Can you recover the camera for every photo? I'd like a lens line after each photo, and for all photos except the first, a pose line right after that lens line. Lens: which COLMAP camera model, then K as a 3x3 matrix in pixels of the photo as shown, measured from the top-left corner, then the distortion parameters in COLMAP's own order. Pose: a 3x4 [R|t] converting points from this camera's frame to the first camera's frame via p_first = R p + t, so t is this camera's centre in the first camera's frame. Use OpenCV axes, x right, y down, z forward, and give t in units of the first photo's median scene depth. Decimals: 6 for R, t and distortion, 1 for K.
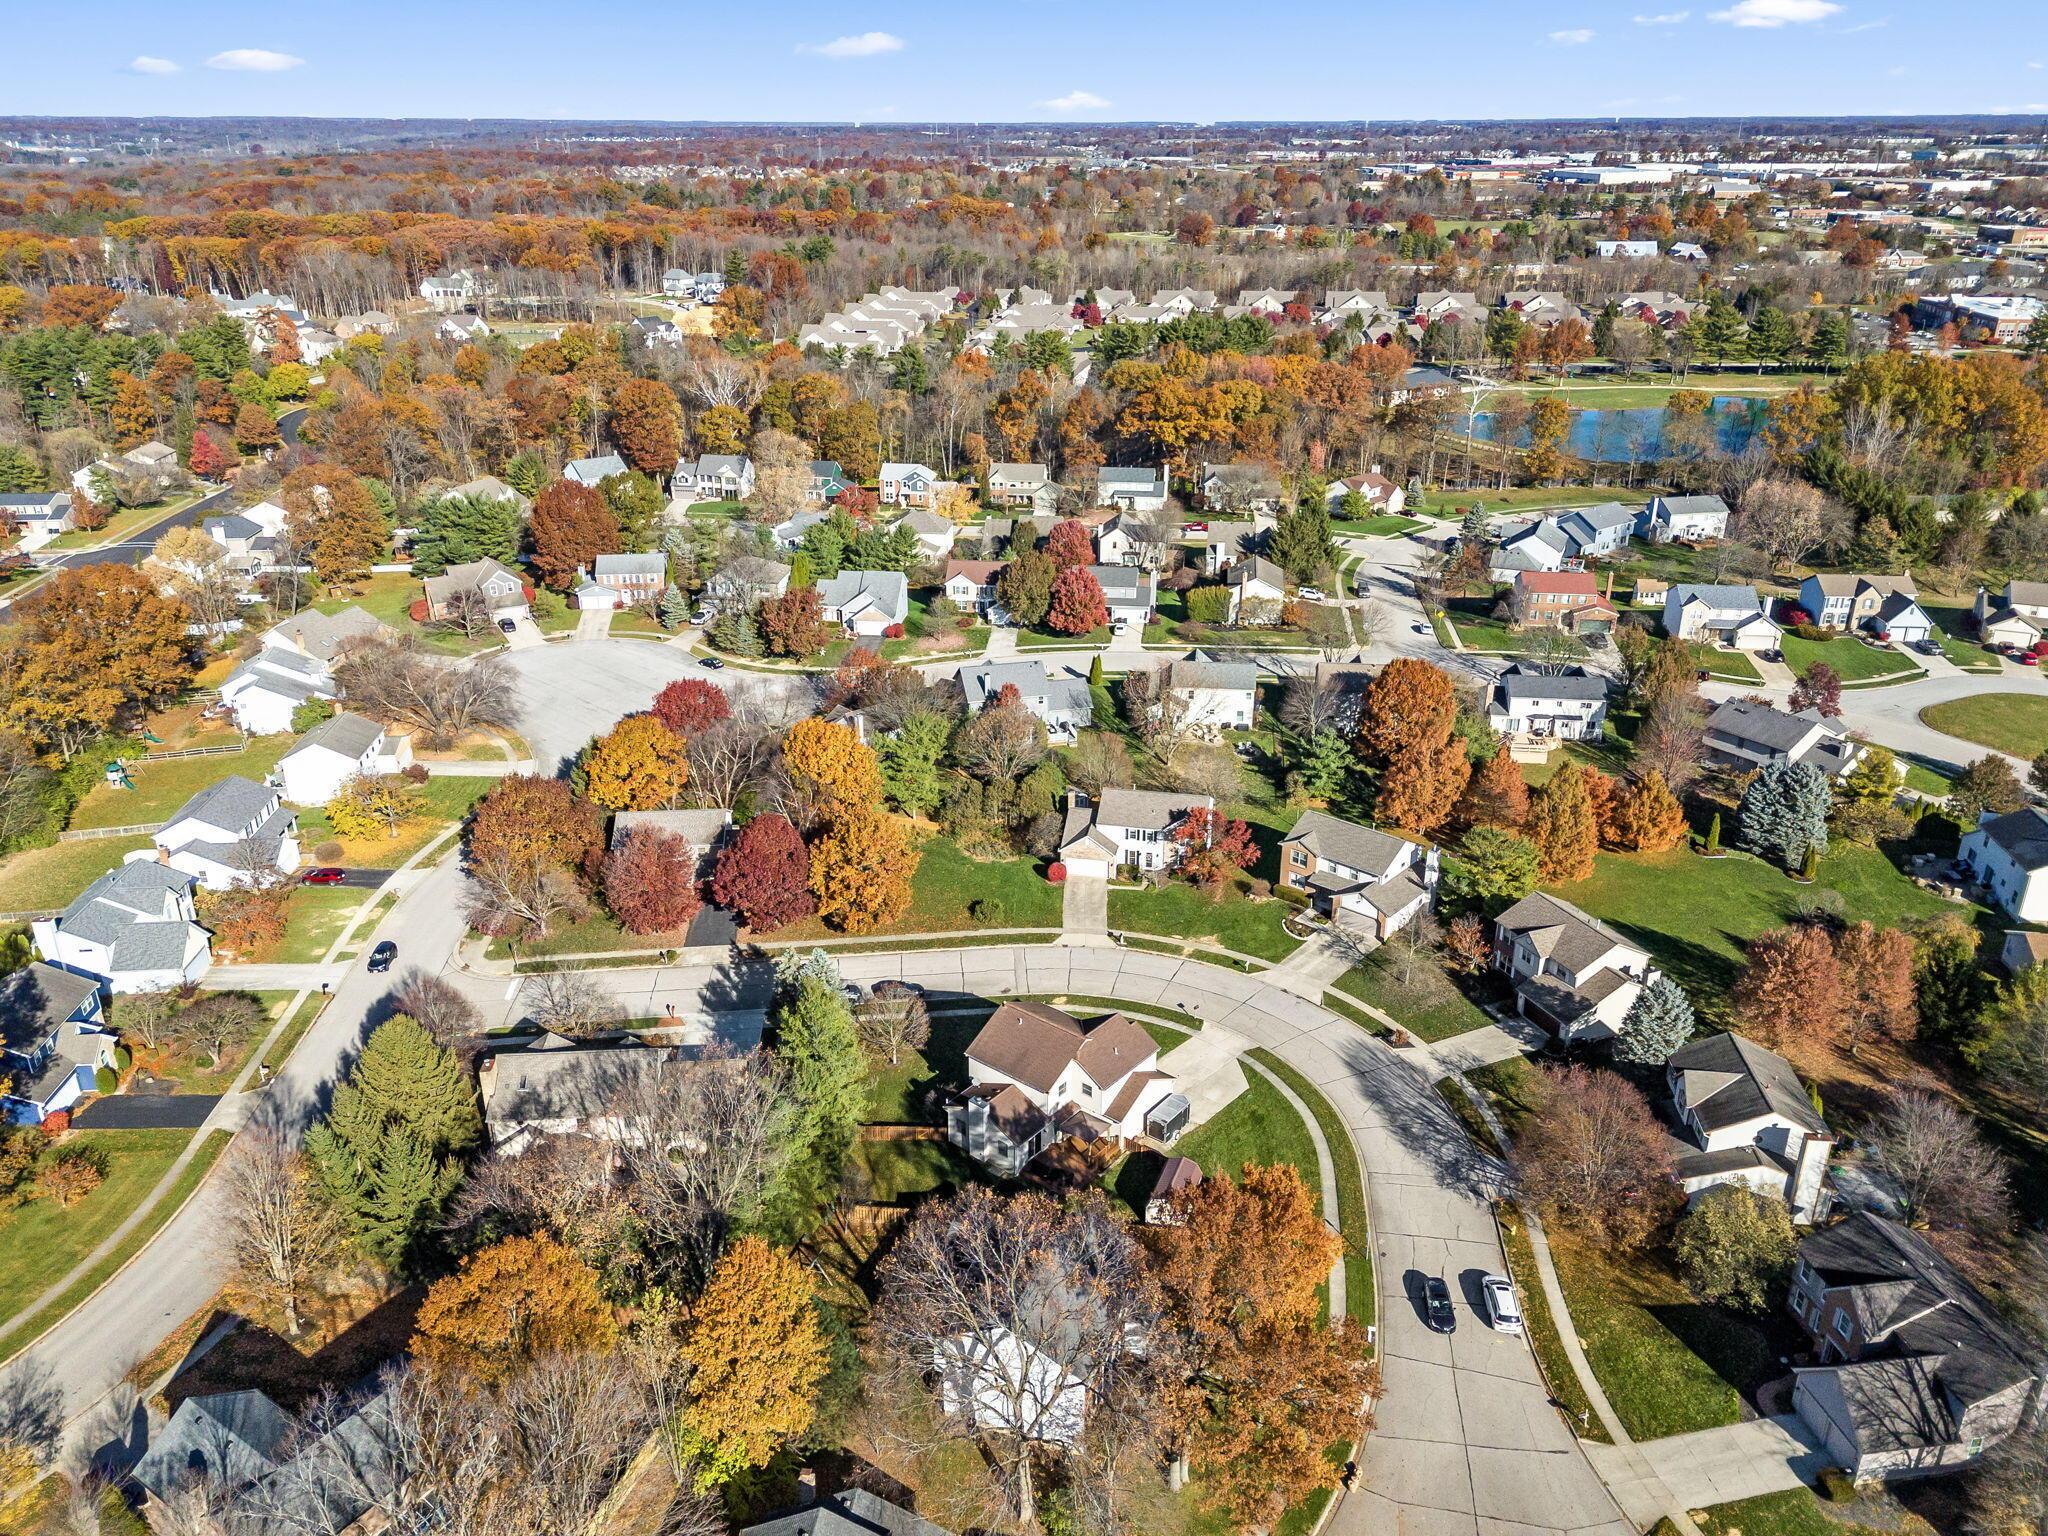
lens RADIAL K [[1511.5, 0, 1015.1], [0, 1511.5, 798.2], [0, 0, 1]] dist [0.150567, -0.168645]
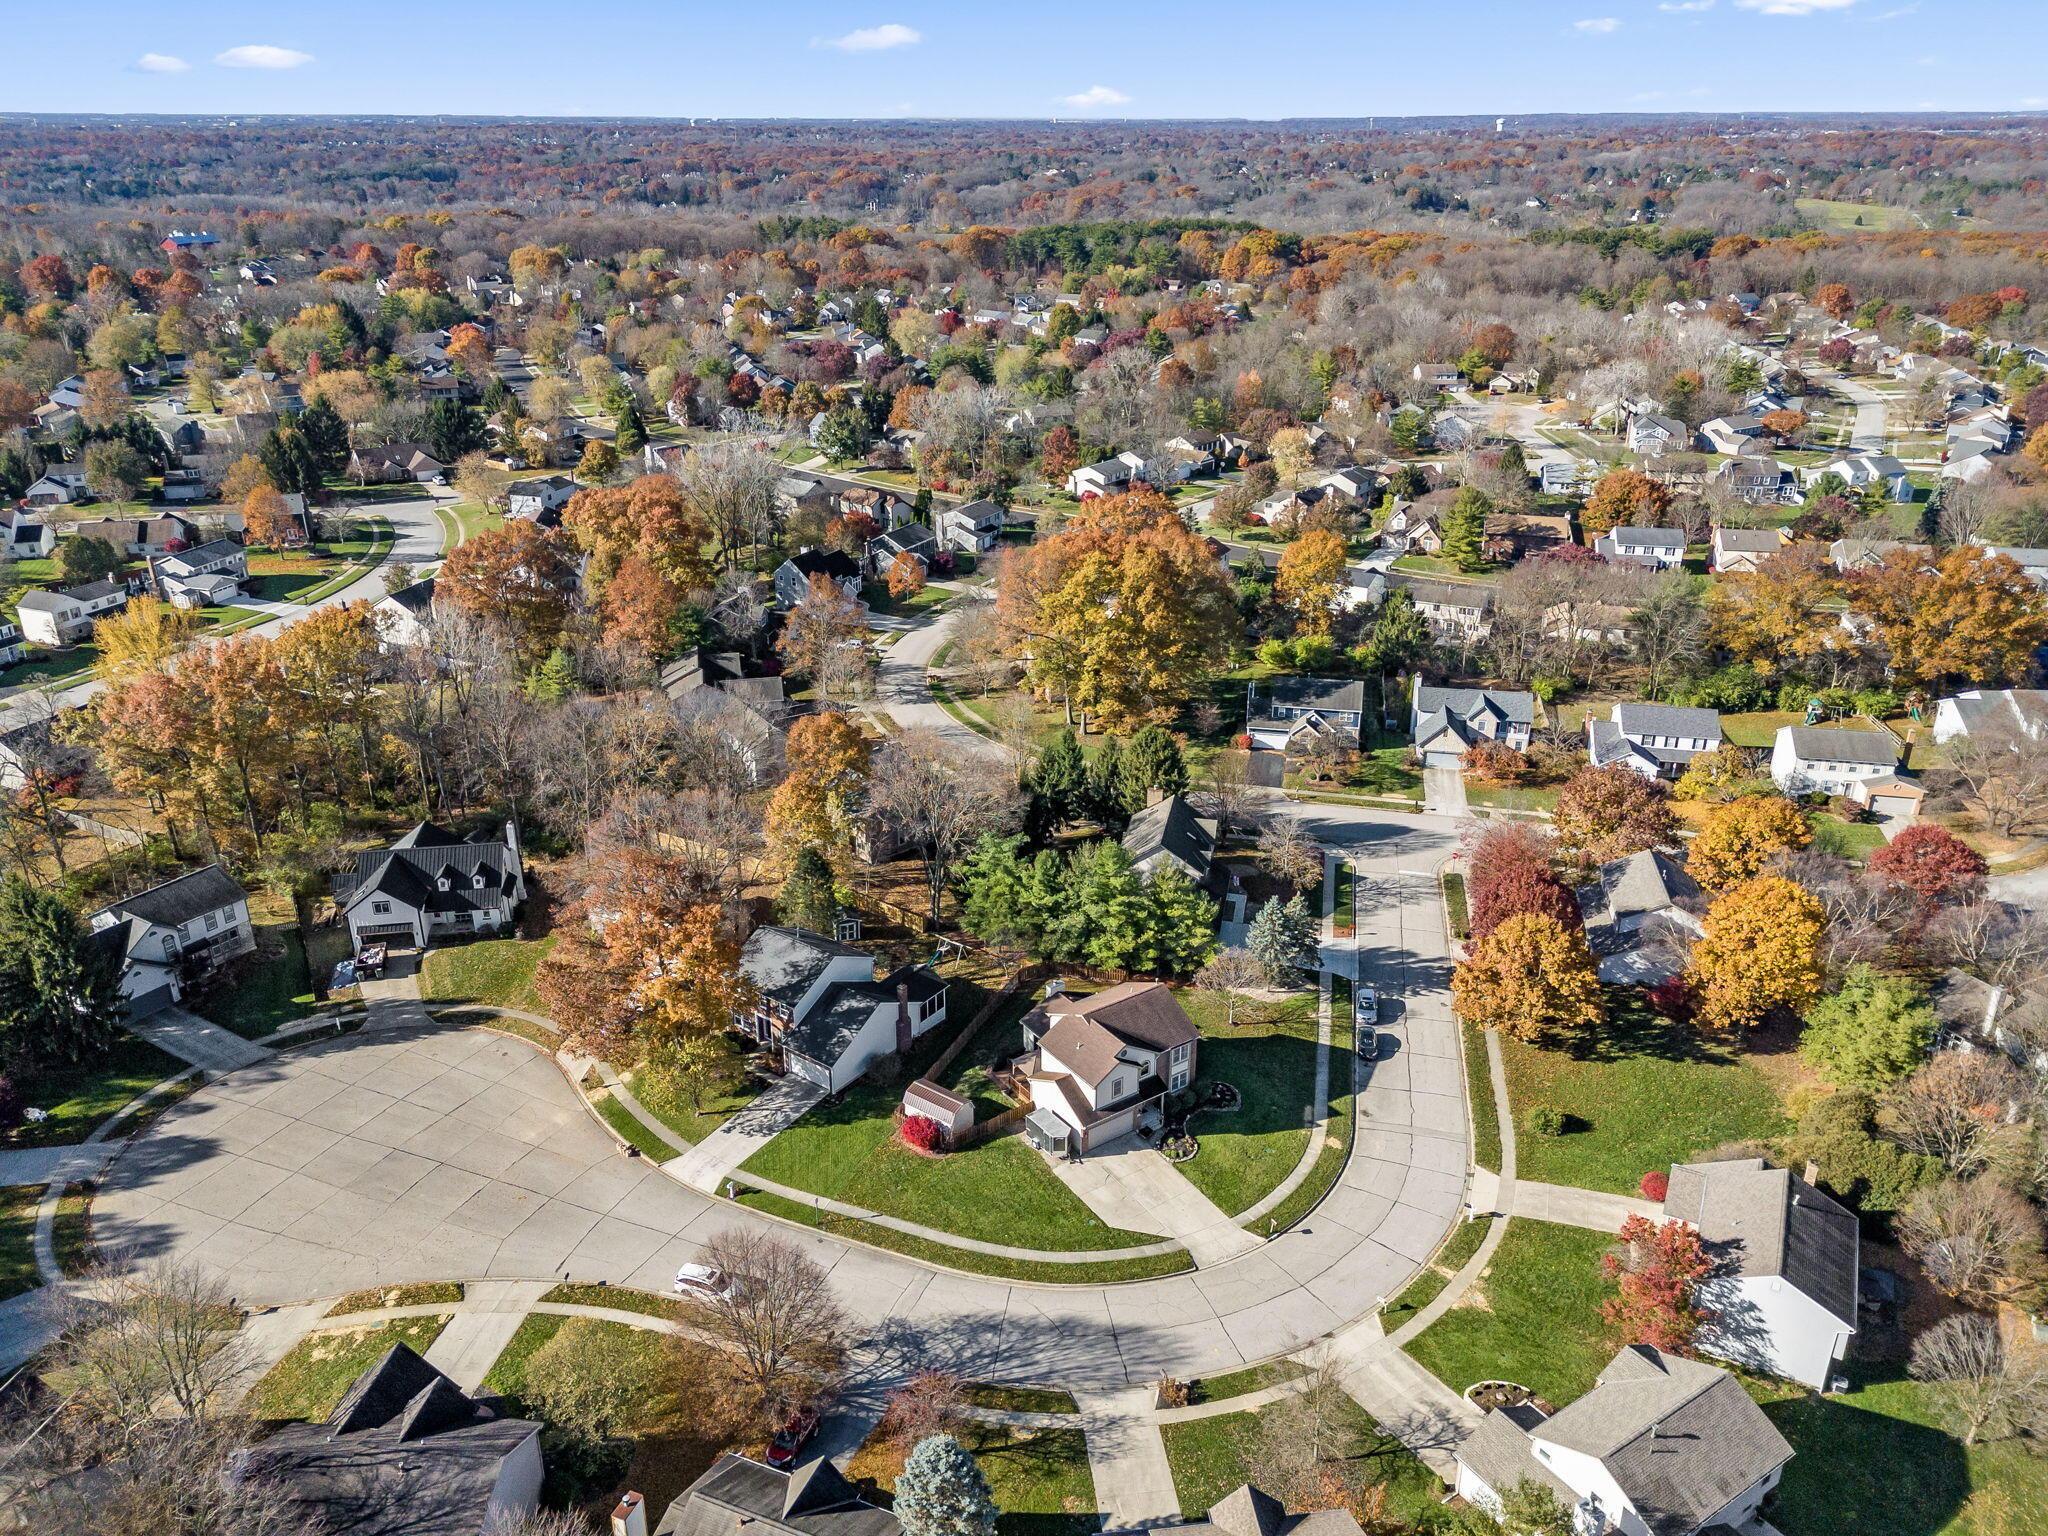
lens RADIAL K [[1514.6, 0, 1024.0], [0, 1514.6, 768.0], [0, 0, 1]] dist [0.065573, -0.047923]
pose [[-0.265307, 0.391546, -0.881081, 0.714104], [-0.401052, 0.786206, 0.470147, -0.347146], [0.876795, 0.478093, -0.051555, 0.759244]]
